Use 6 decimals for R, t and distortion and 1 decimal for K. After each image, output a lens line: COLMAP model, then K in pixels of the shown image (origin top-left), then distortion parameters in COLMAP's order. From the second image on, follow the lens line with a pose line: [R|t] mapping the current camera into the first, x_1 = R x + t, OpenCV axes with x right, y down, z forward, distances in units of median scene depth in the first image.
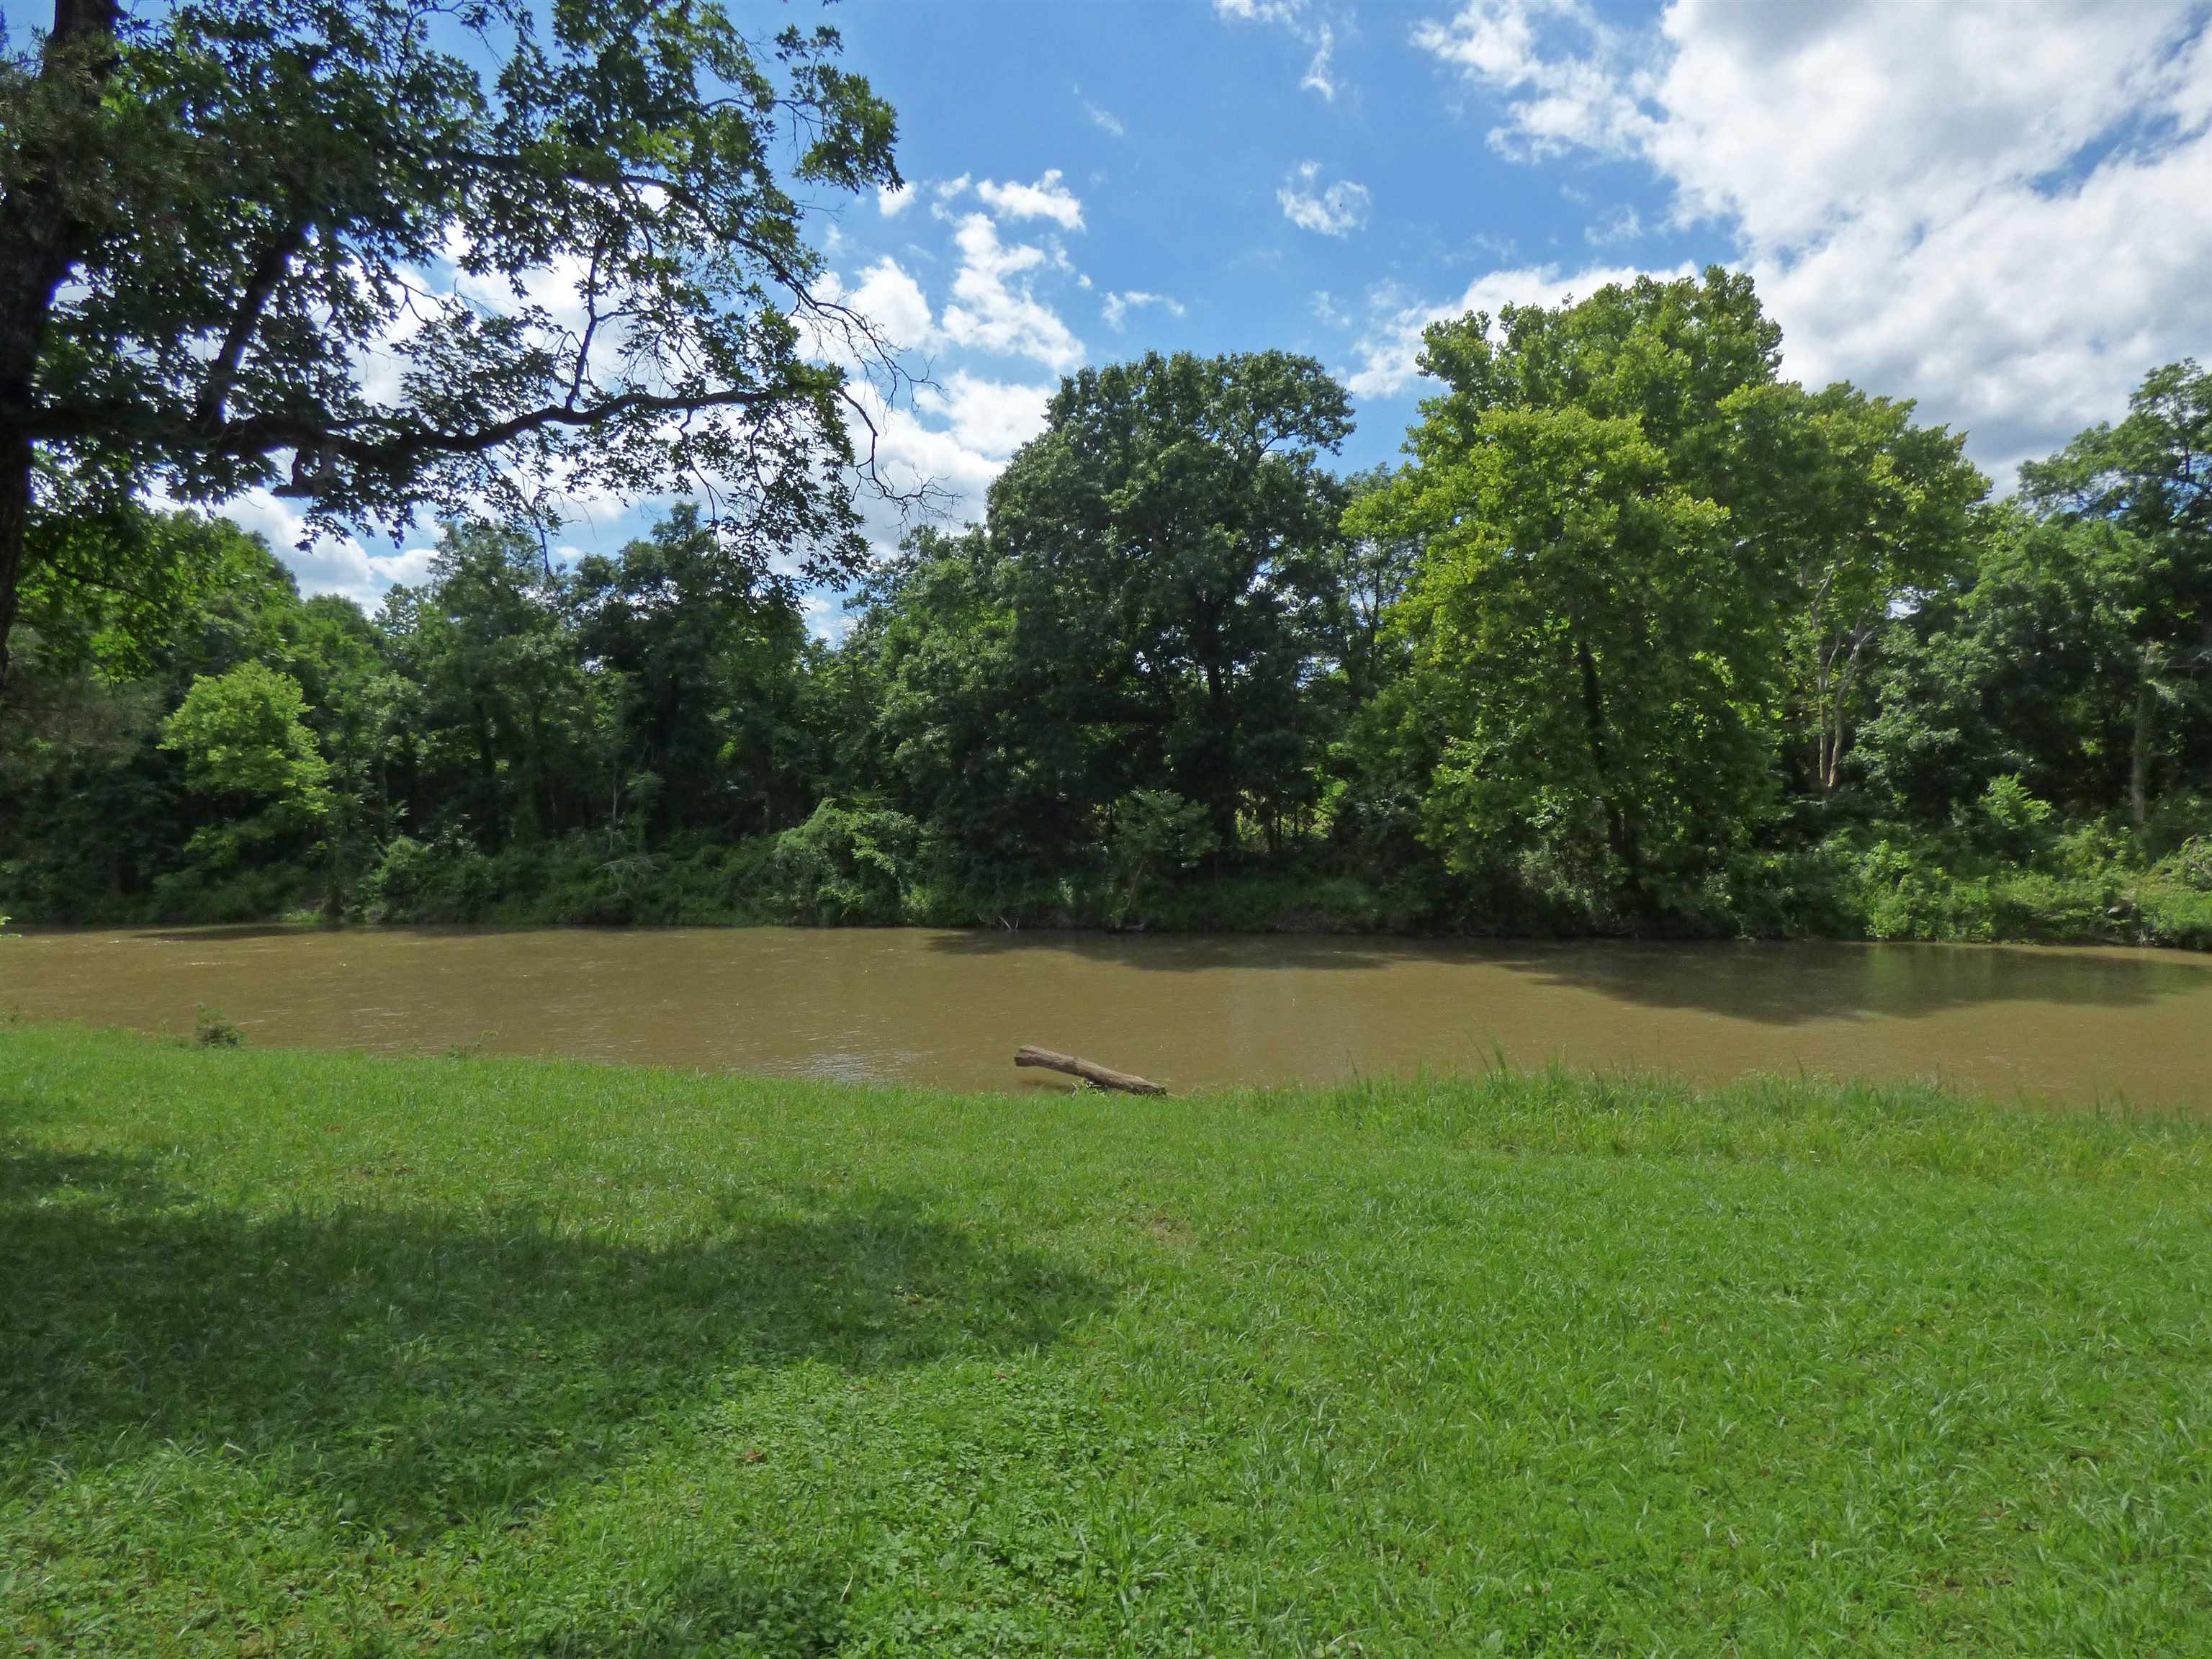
lens RADIAL K [[1327.3, 0, 1104.6], [0, 1327.3, 815.4], [0, 0, 1]] dist [-0.014668, 0.002007]
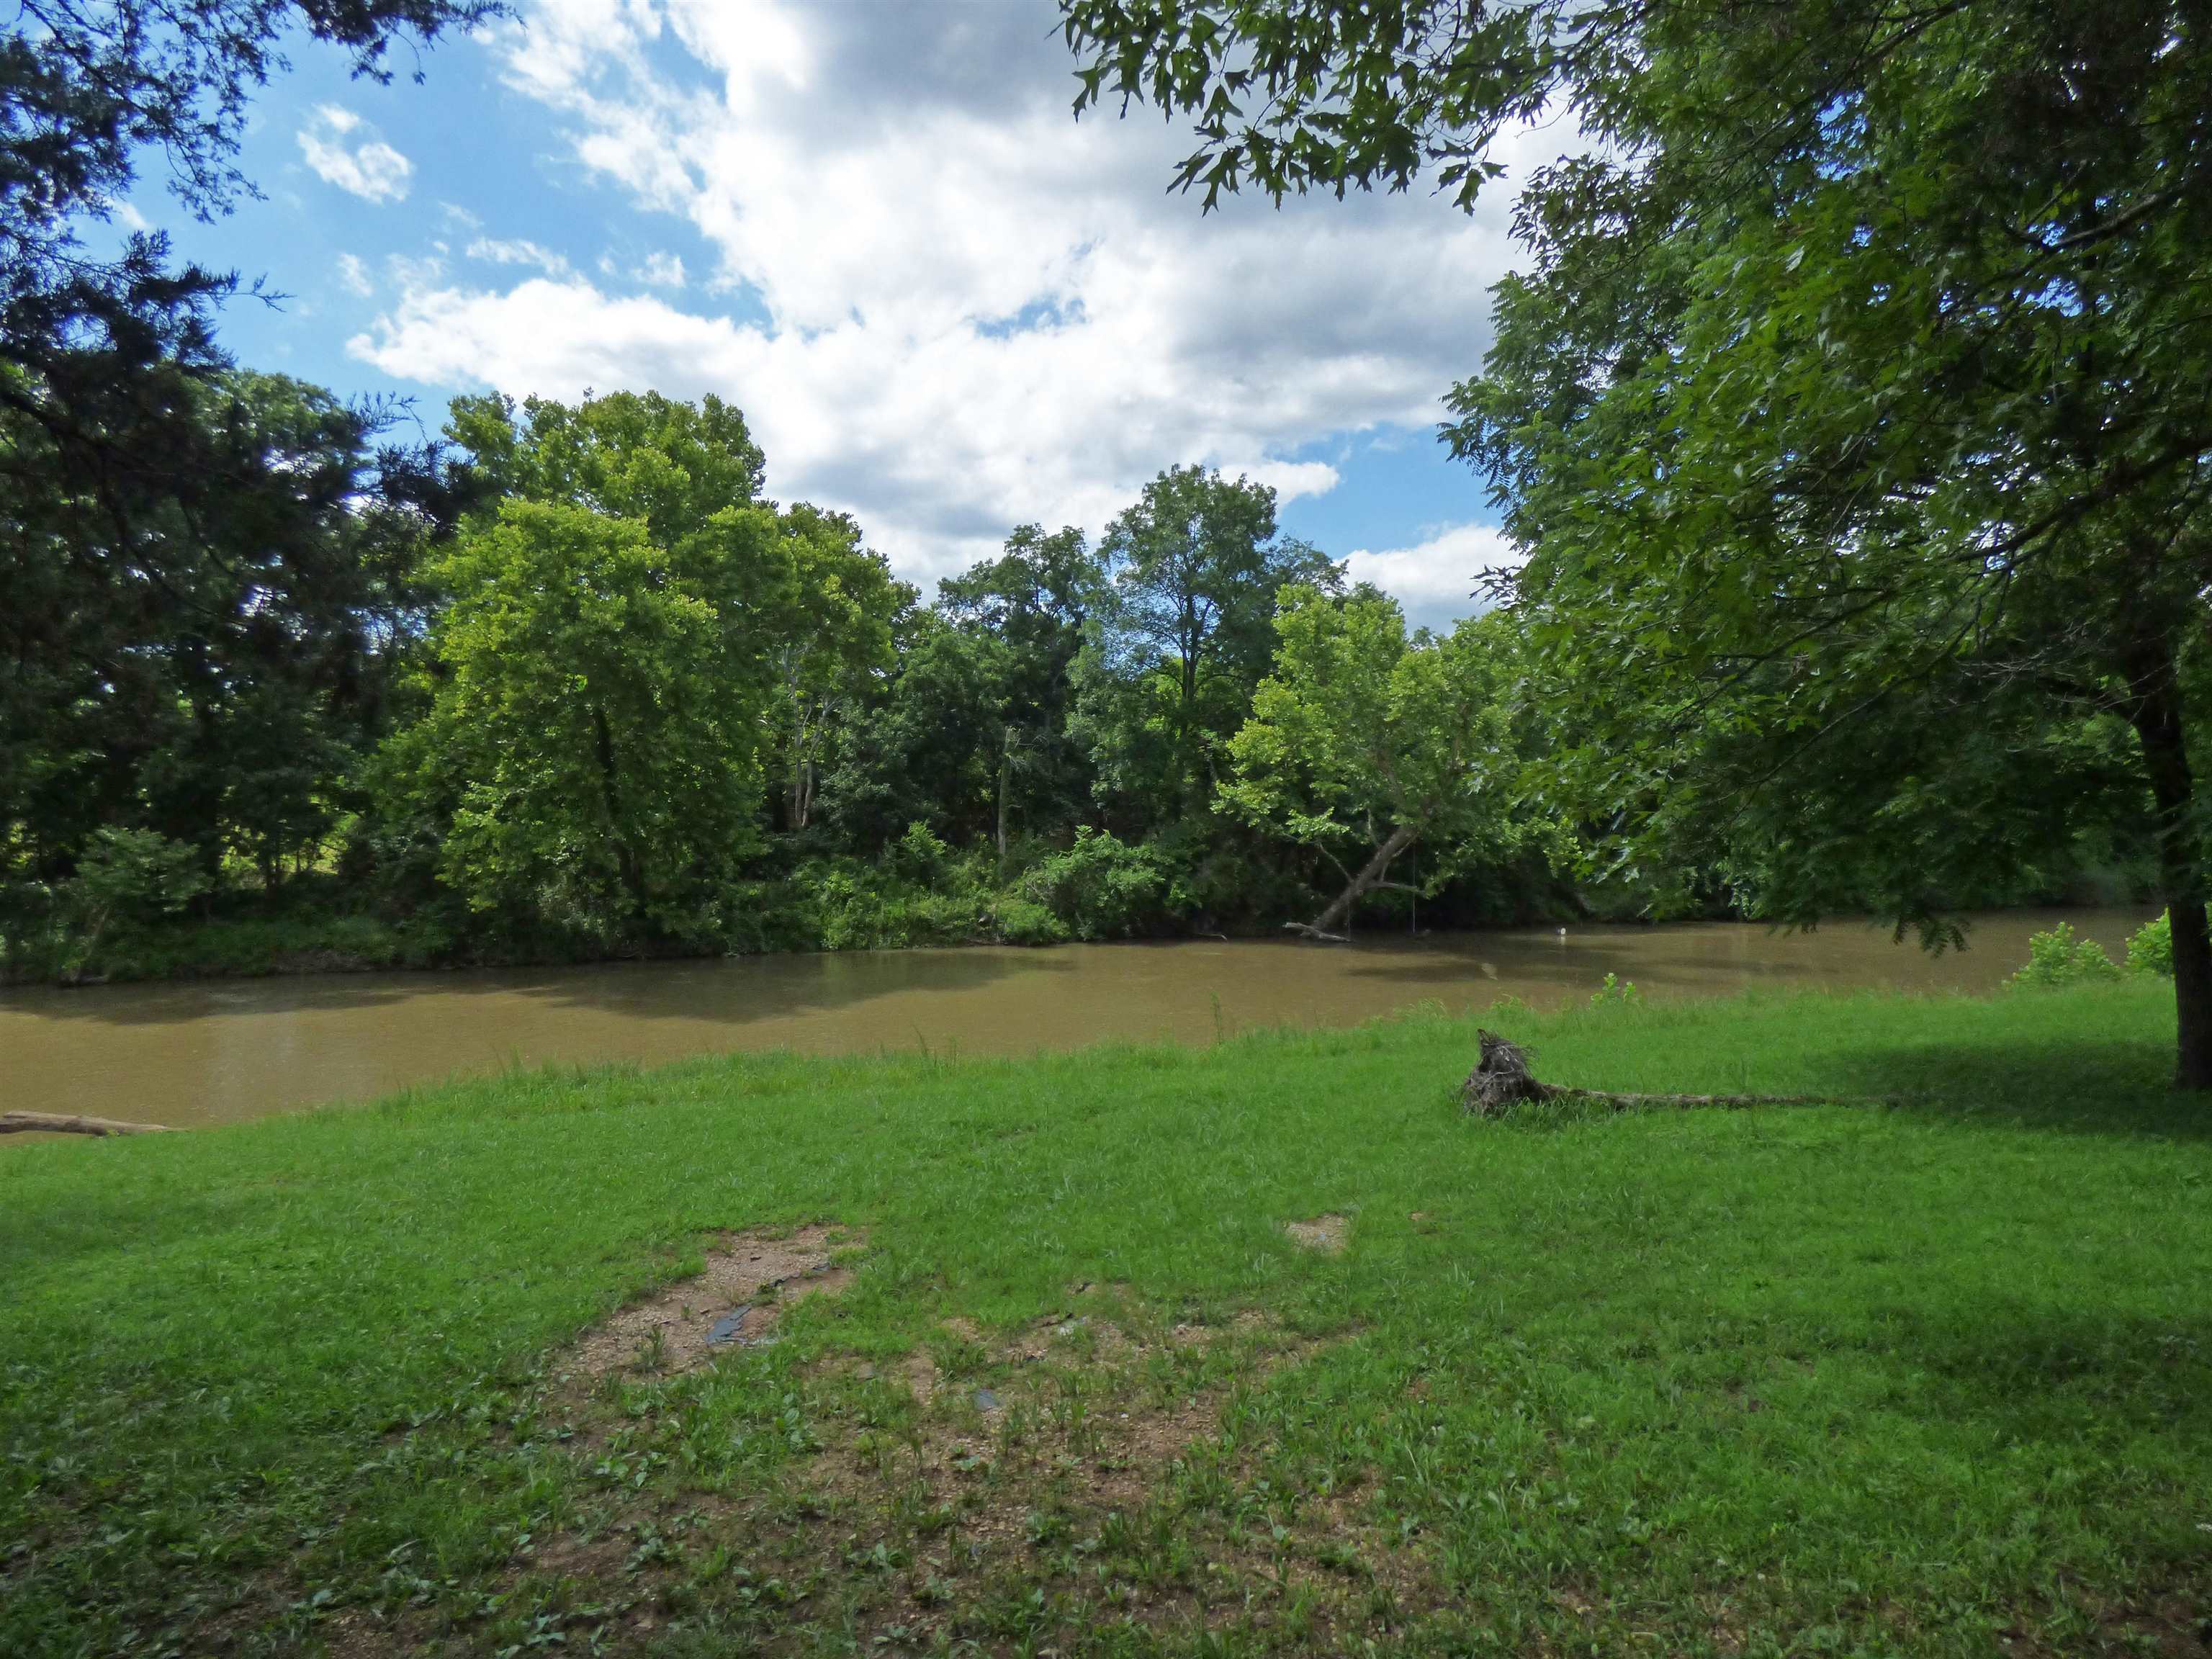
lens RADIAL K [[1327.3, 0, 1104.6], [0, 1327.3, 815.4], [0, 0, 1]] dist [-0.014668, 0.002007]
pose [[0.762169, 0.010354, 0.647295, -0.038274], [-0.001818, 0.999902, -0.013854, -0.017033], [-0.647376, 0.009382, 0.762113, -0.135176]]
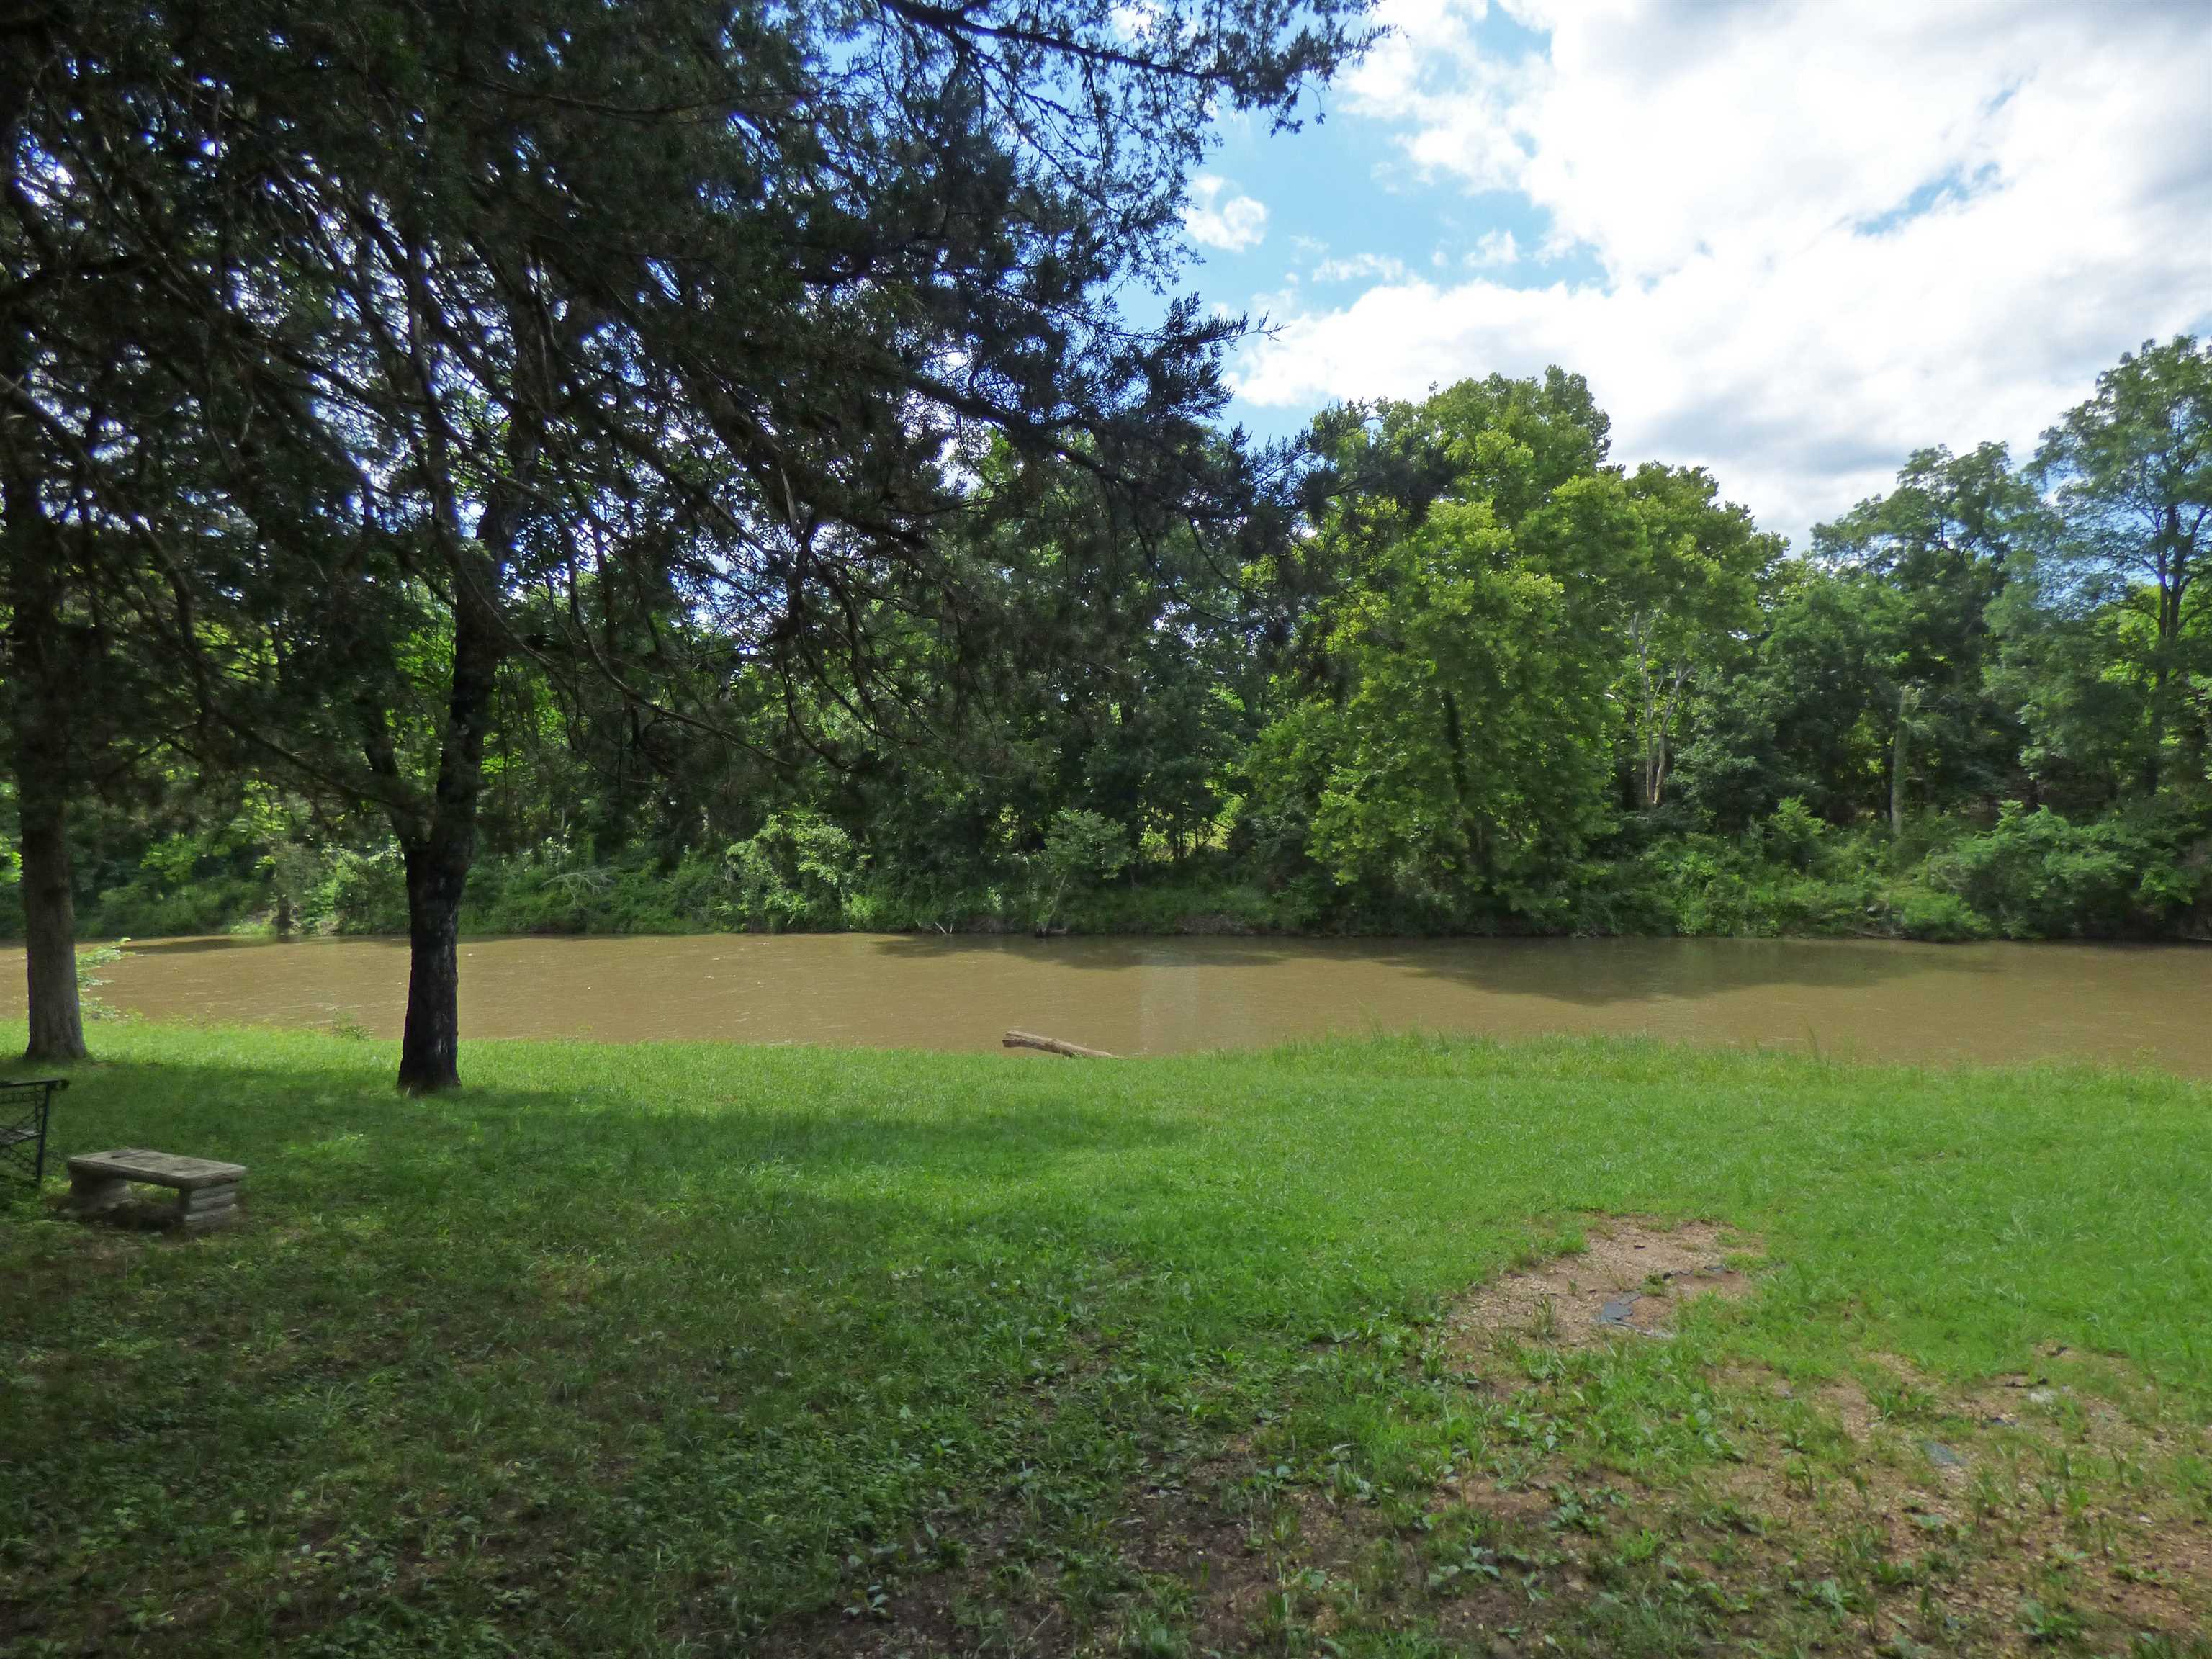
lens RADIAL K [[1327.3, 0, 1104.6], [0, 1327.3, 815.4], [0, 0, 1]] dist [-0.014668, 0.002007]
pose [[0.995946, -0.003258, 0.089891, -0.042871], [0.003153, 0.999994, 0.001313, -0.016375], [-0.089894, -0.001025, 0.995951, -0.133531]]
